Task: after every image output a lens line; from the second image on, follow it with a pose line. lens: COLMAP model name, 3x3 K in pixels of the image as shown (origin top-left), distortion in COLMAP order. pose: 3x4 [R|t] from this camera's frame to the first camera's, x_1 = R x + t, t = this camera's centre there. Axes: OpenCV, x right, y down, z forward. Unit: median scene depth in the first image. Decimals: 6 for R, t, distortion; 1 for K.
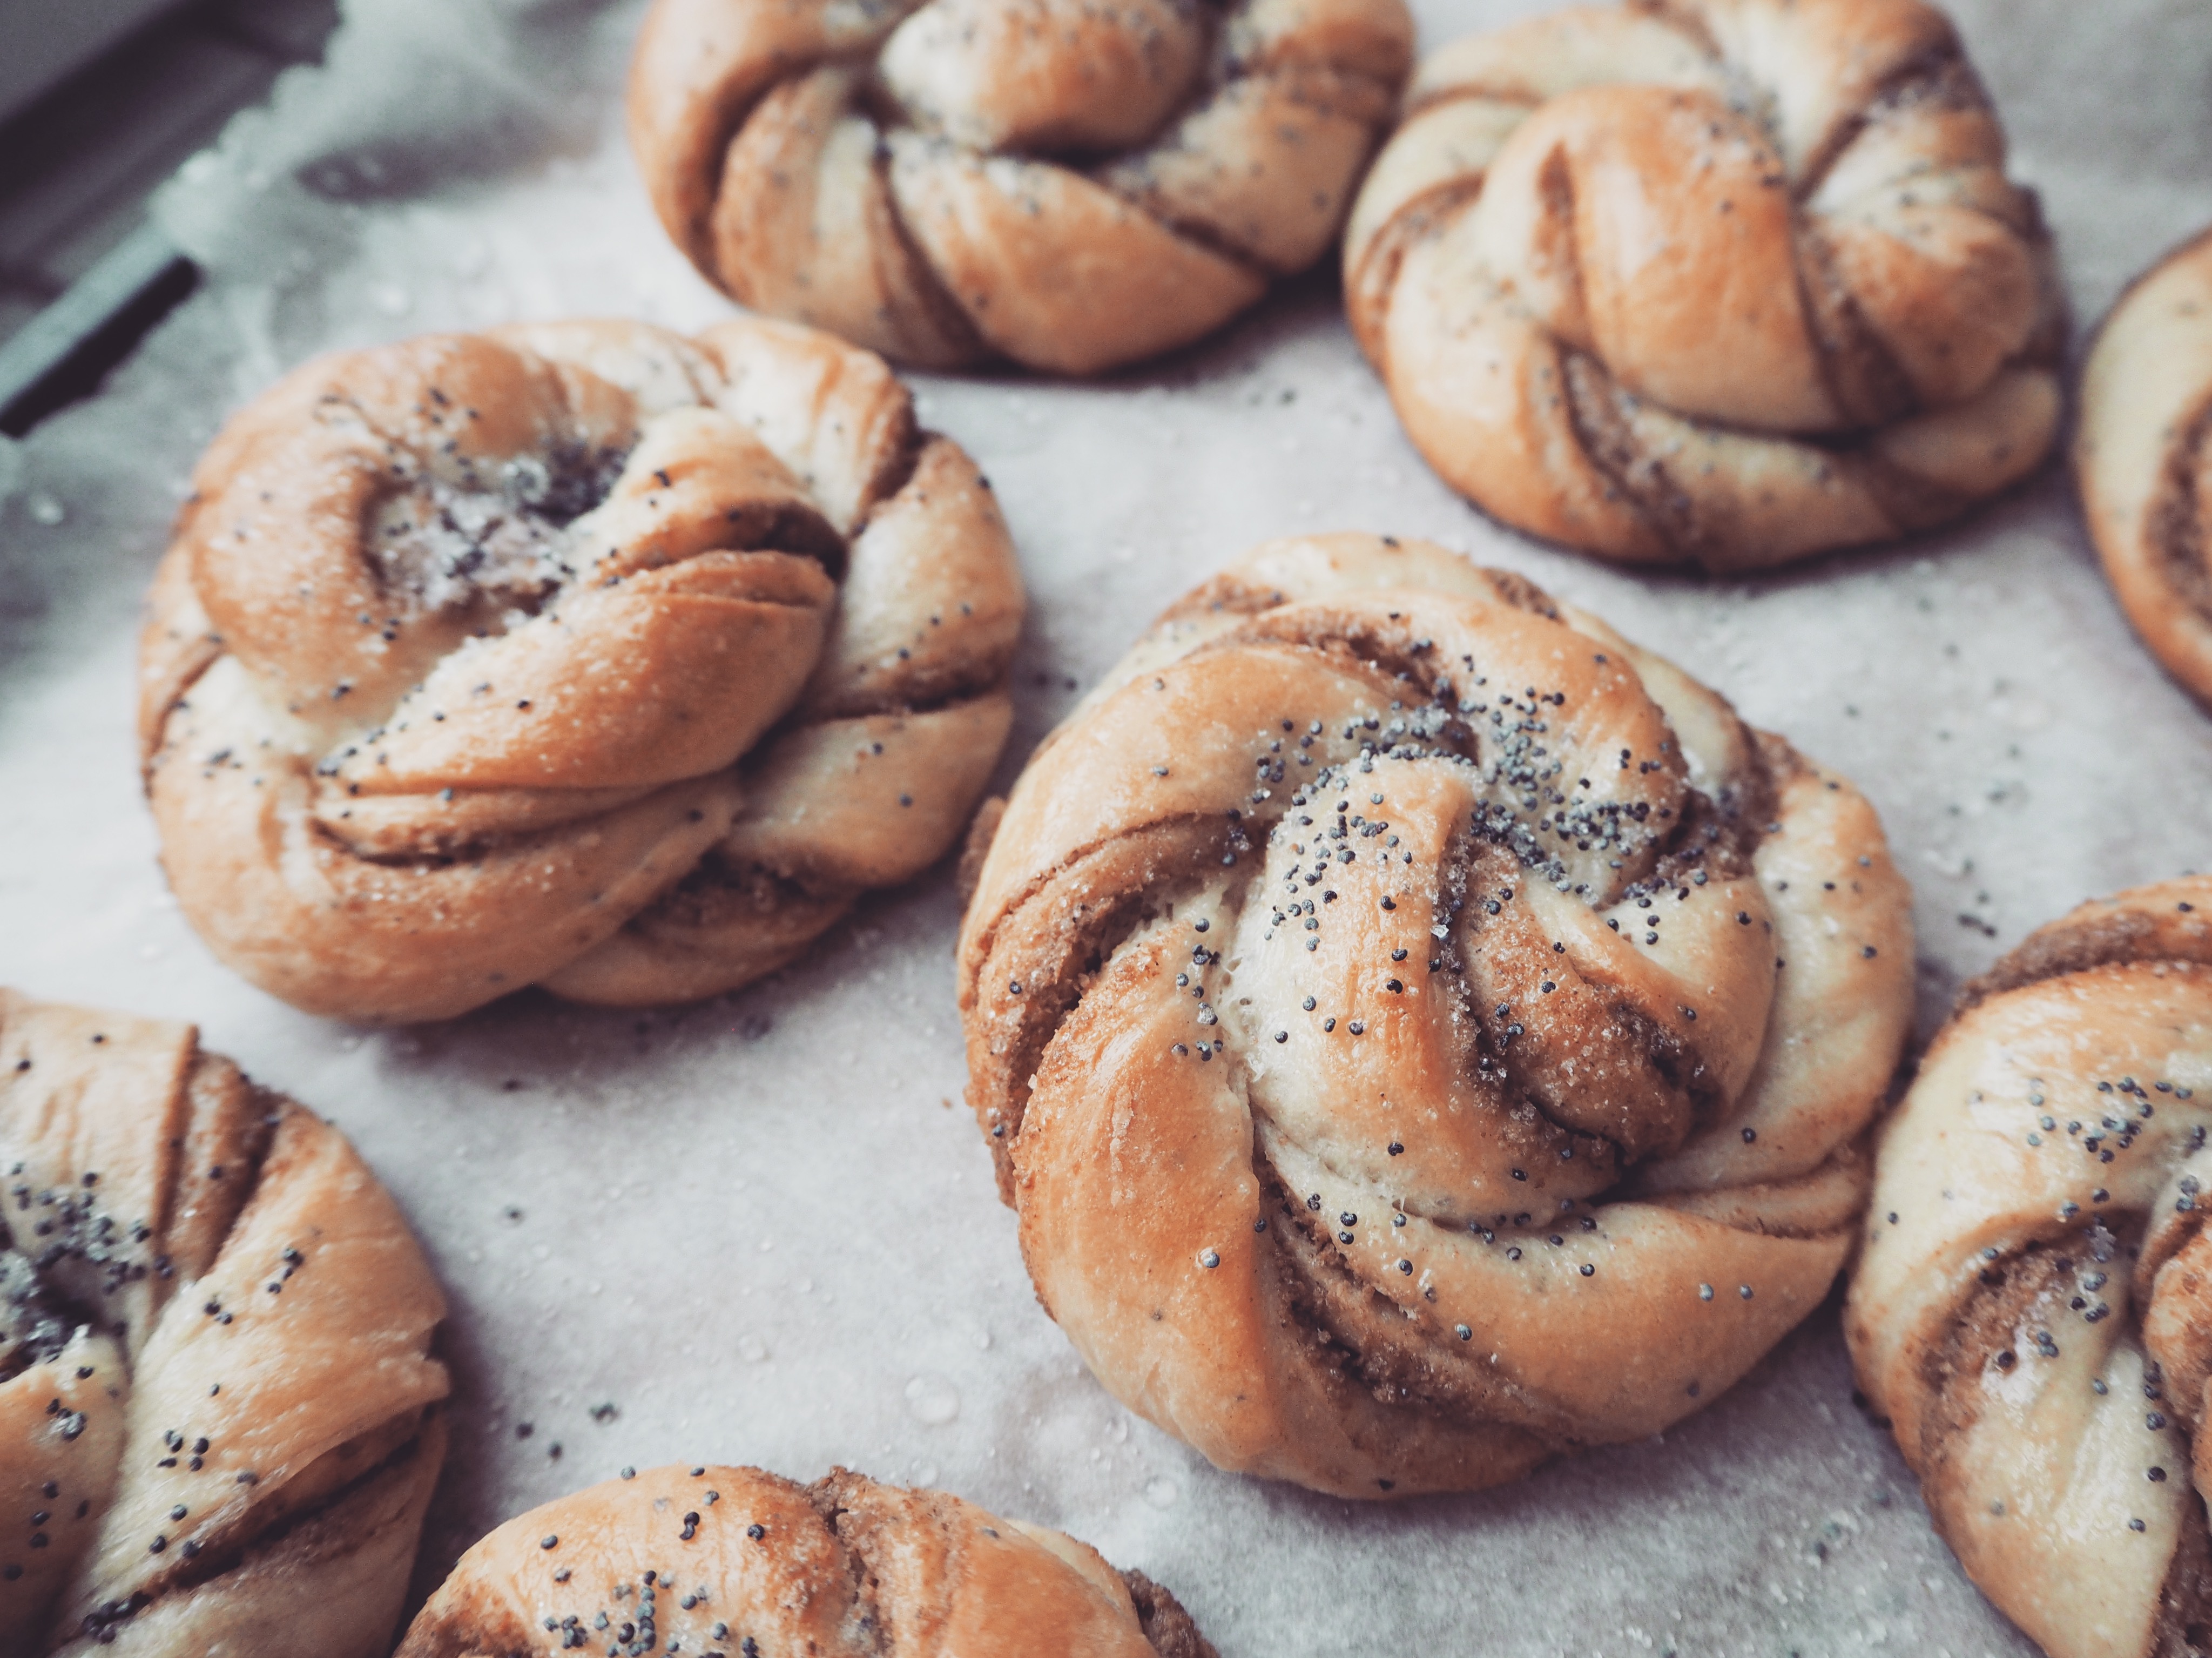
lens RADIAL K [[1904.1, 0, 1106.0], [0, 1904.1, 829.0], [0, 0, 1]] dist [-0.003857, 0.012008]
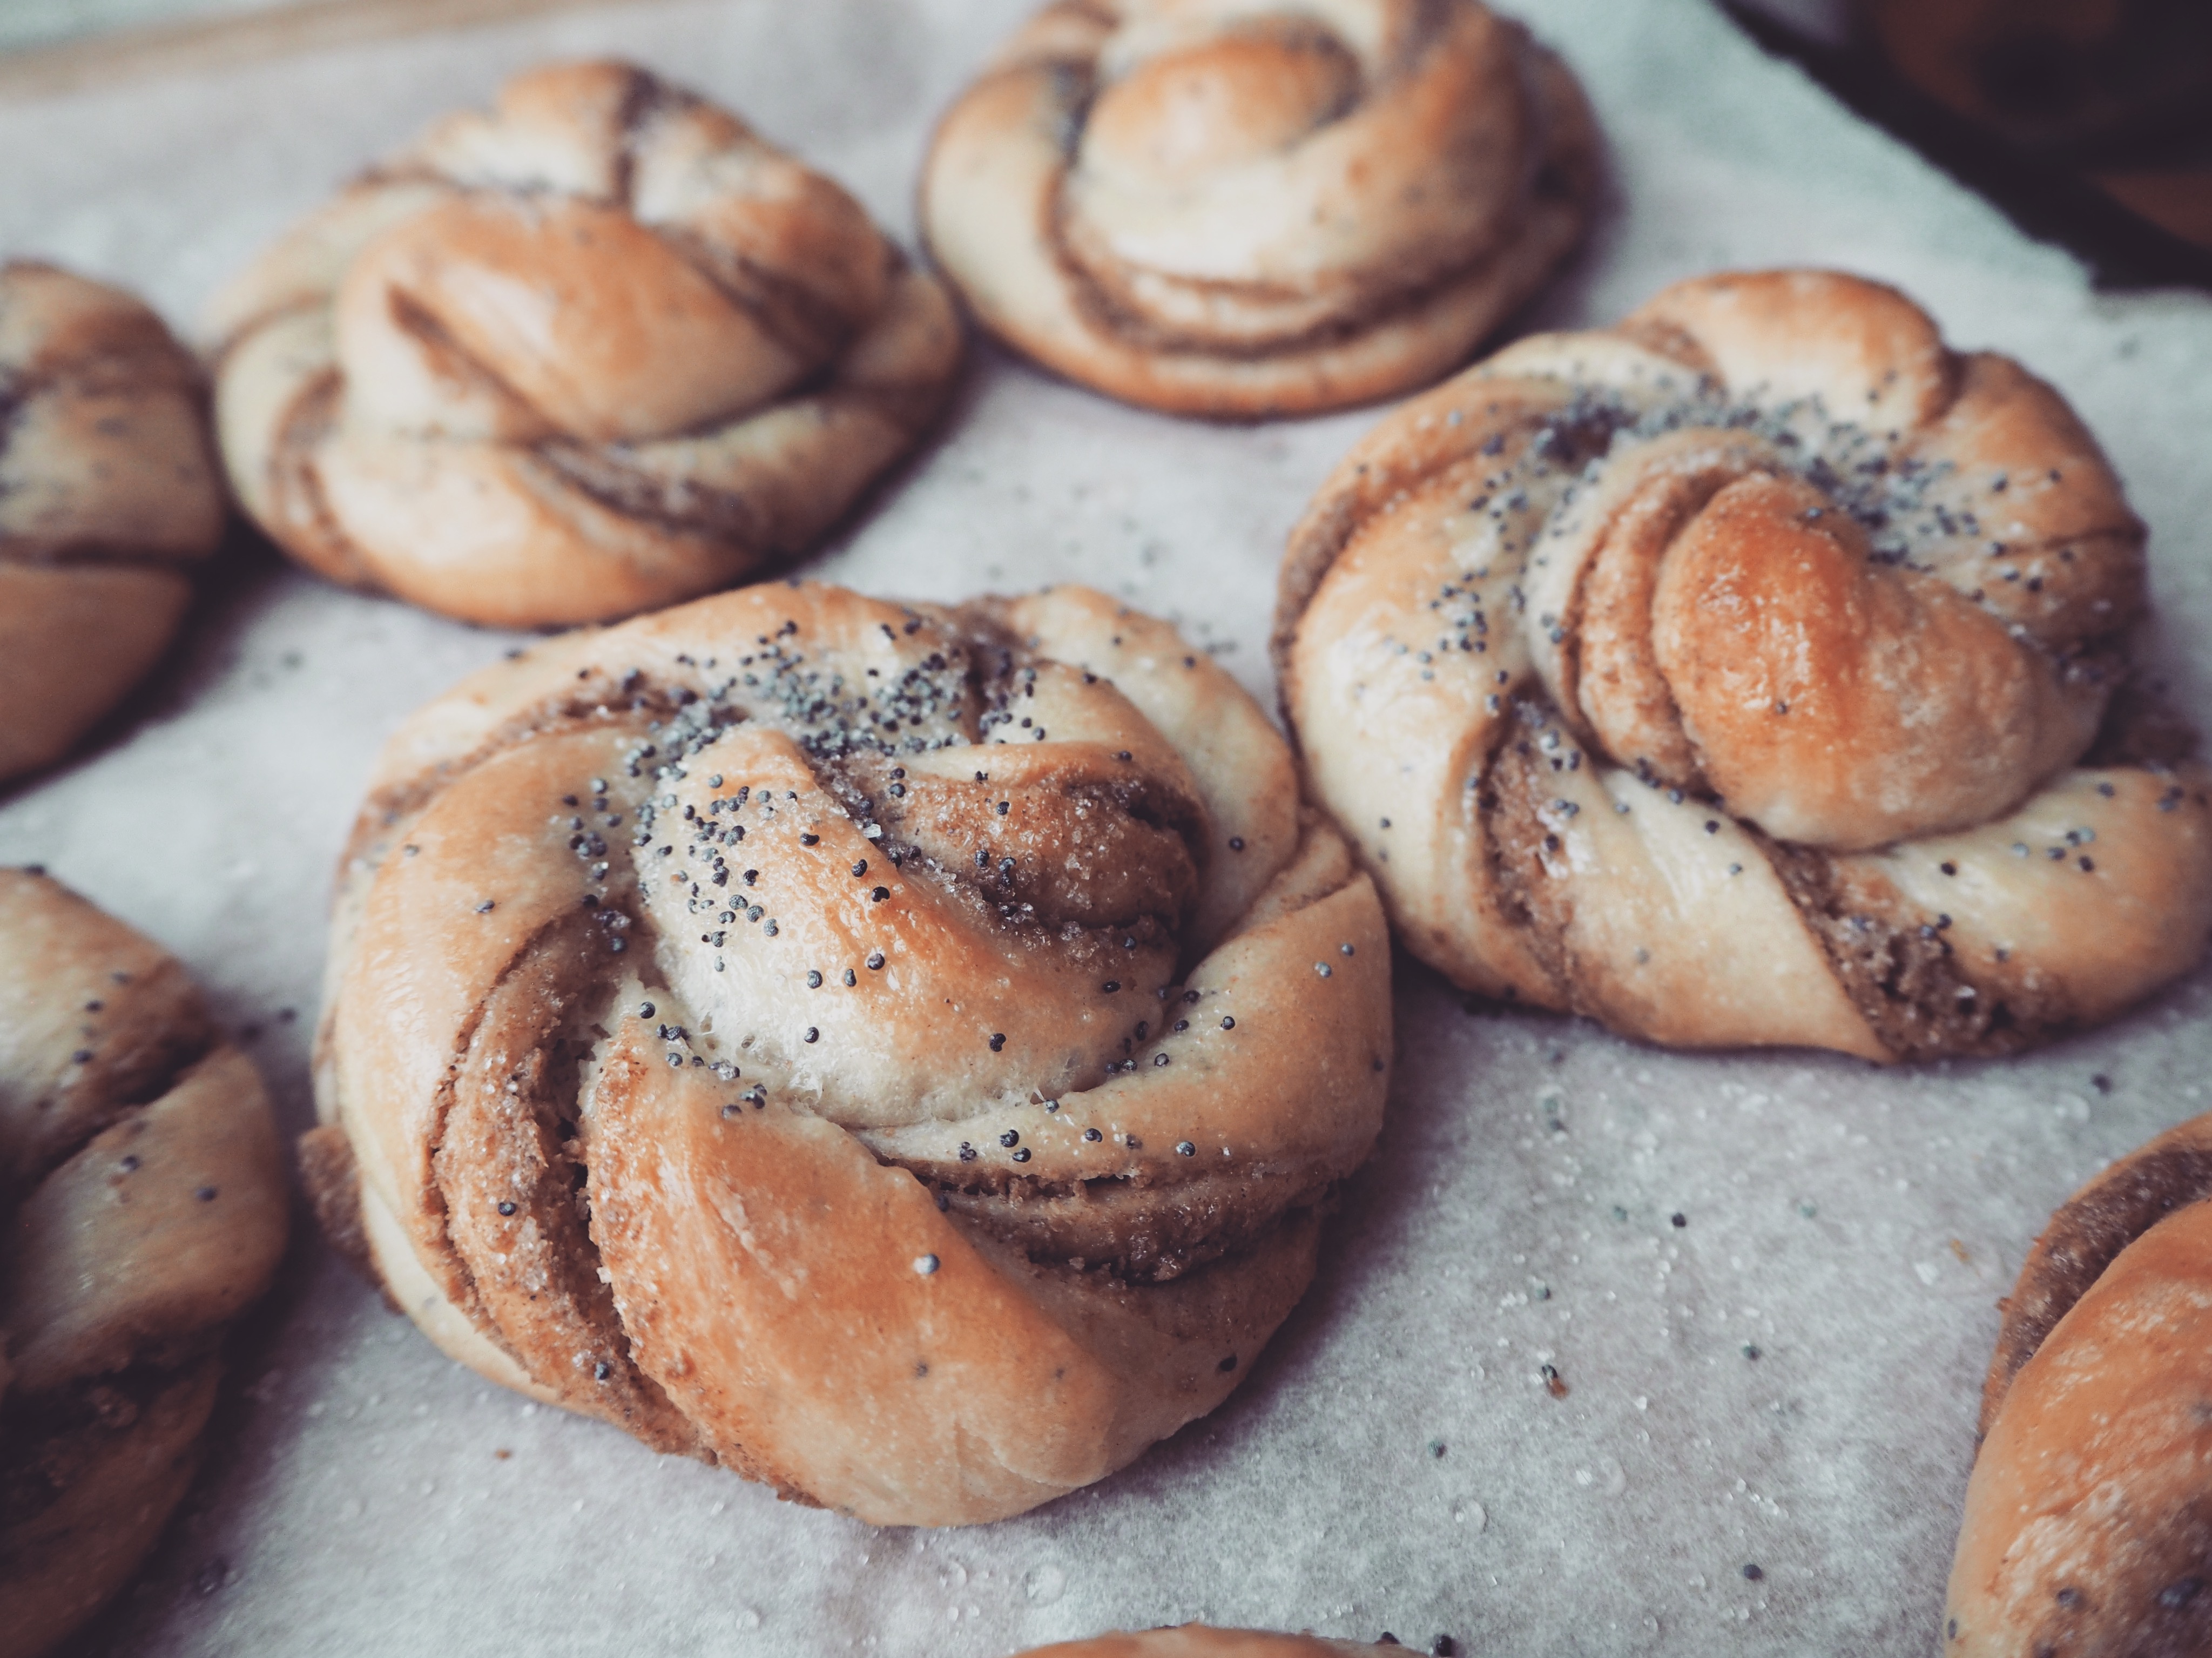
lens RADIAL K [[1904.1, 0, 1106.0], [0, 1904.1, 829.0], [0, 0, 1]] dist [-0.003857, 0.012008]
pose [[0.683950, -0.543934, 0.486157, -0.172621], [0.633319, 0.773467, -0.025595, 0.137325], [-0.362105, 0.325399, 0.873496, 0.177845]]
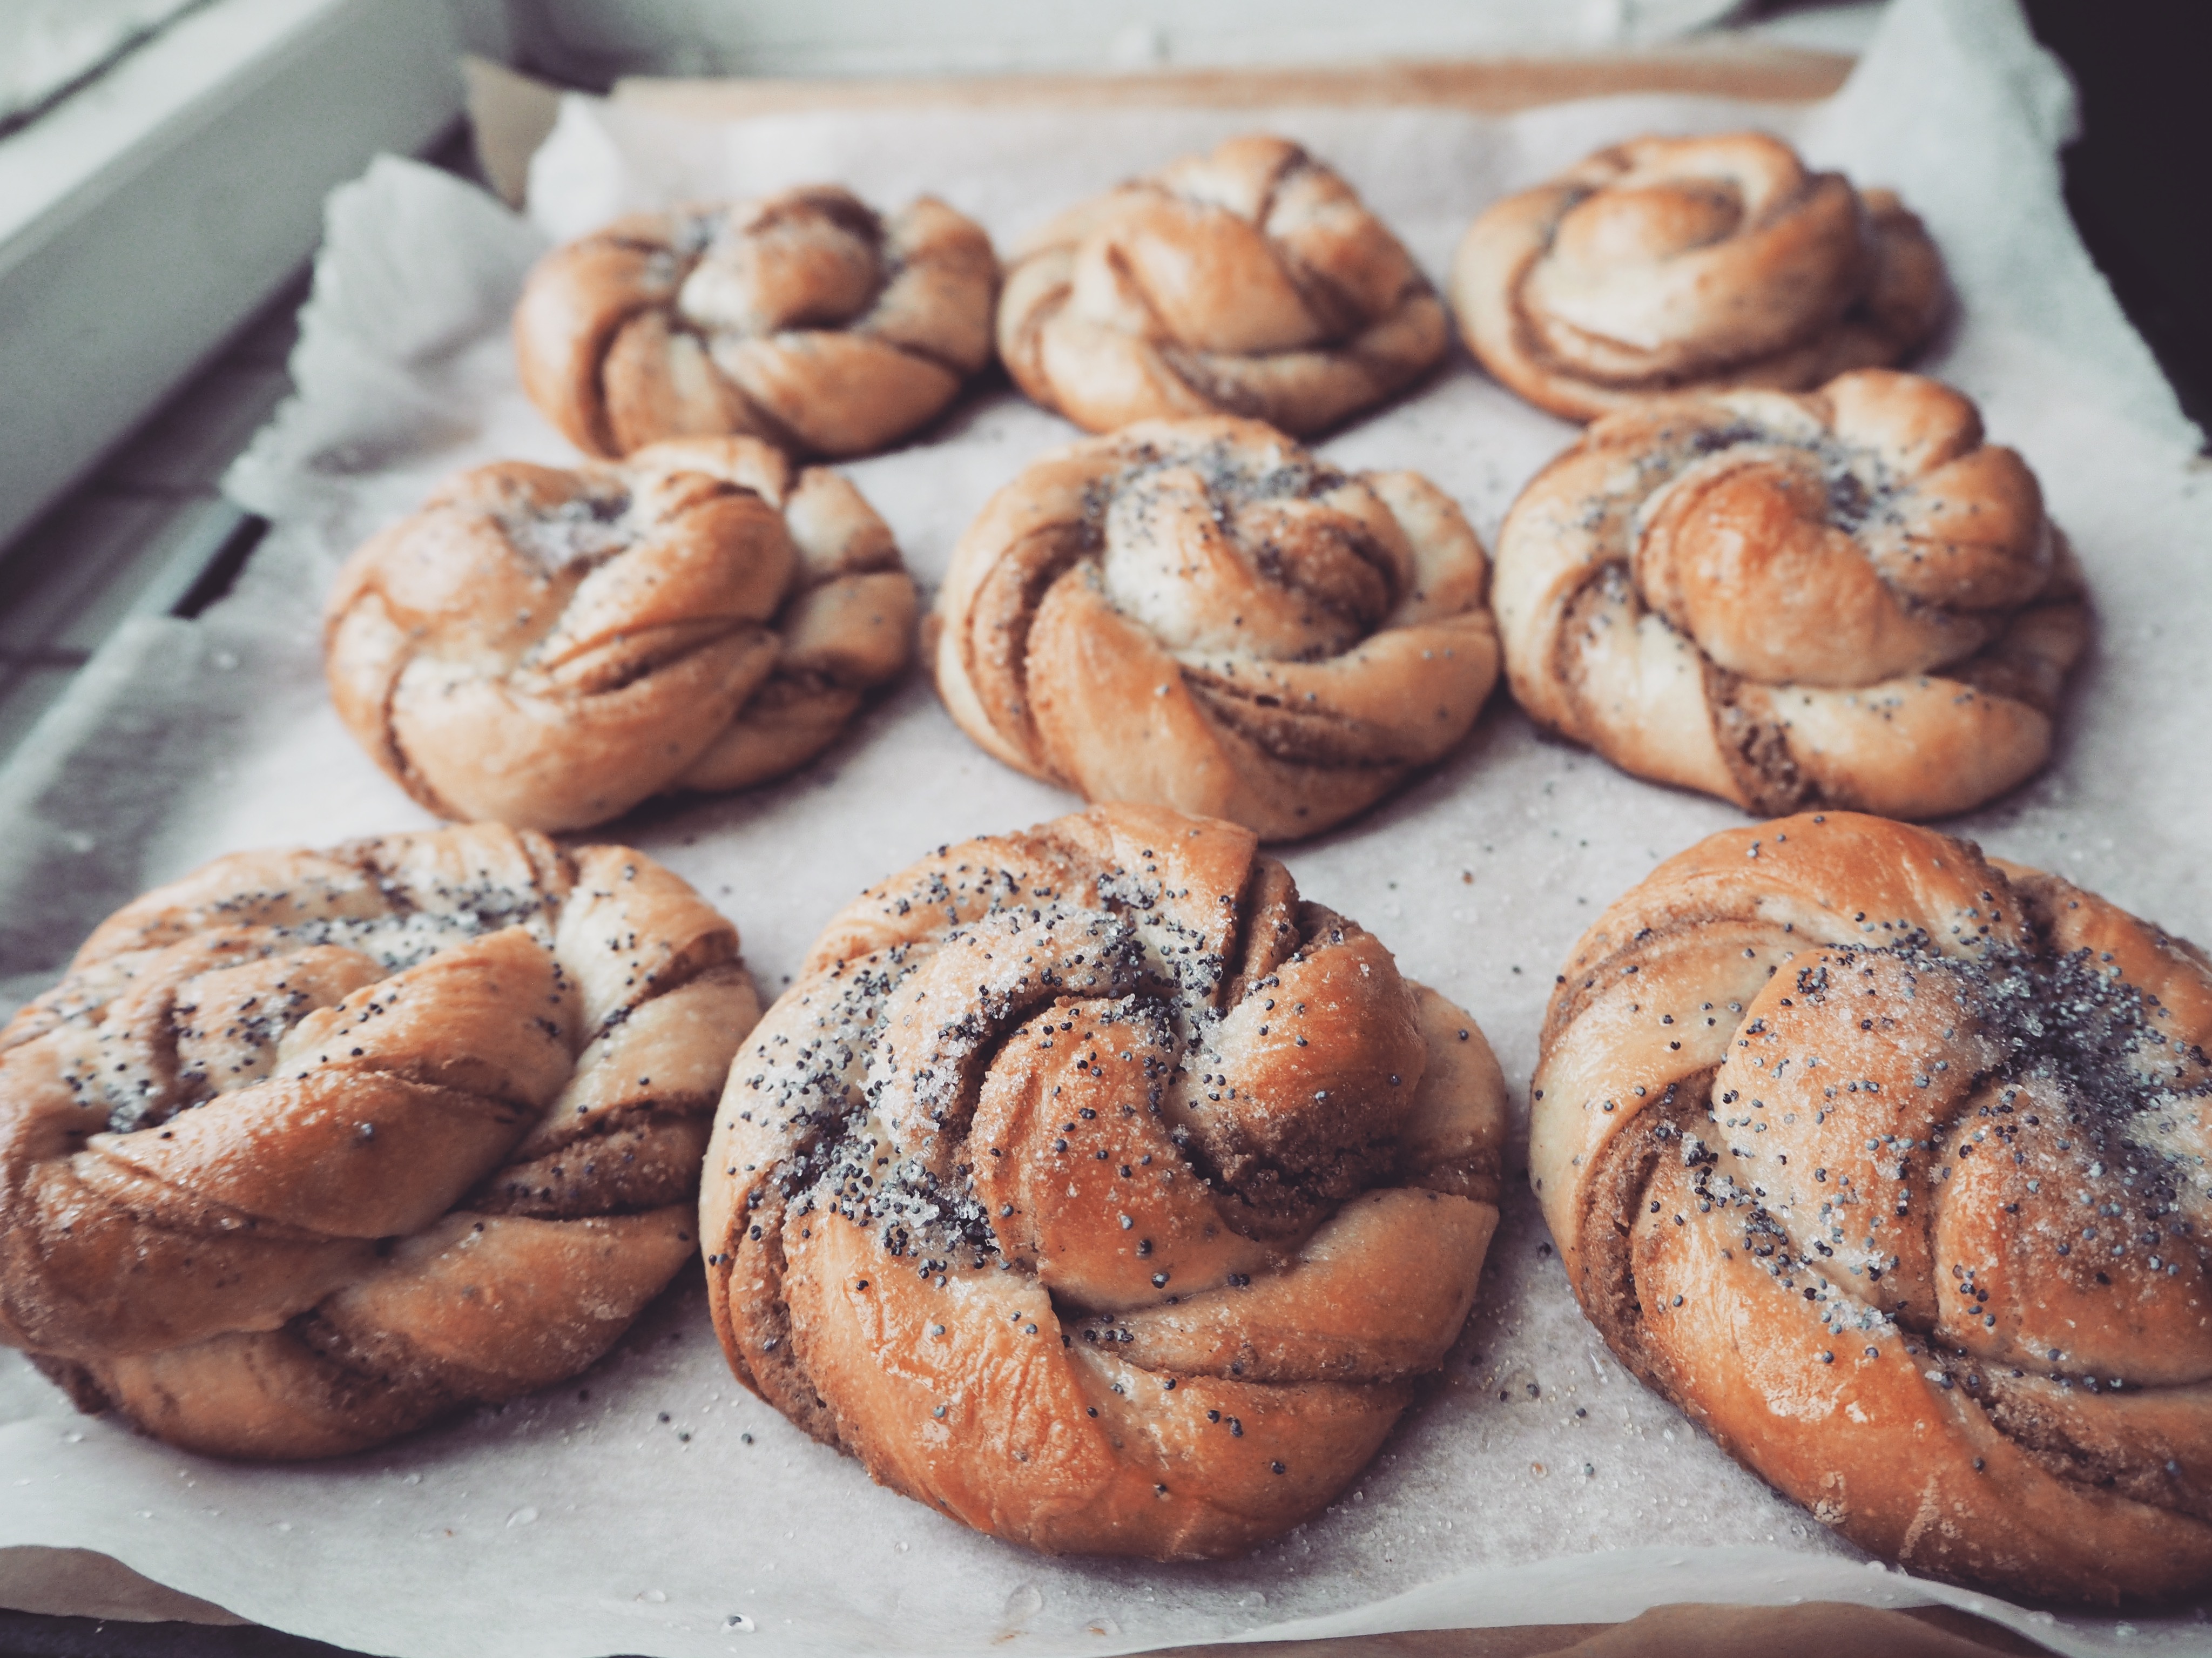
lens RADIAL K [[1904.1, 0, 1106.0], [0, 1904.1, 829.0], [0, 0, 1]] dist [-0.003857, 0.012008]
pose [[0.931322, -0.283106, 0.229108, -0.391448], [0.335652, 0.911352, -0.238277, 0.674162], [-0.141341, 0.298813, 0.943787, -0.544869]]
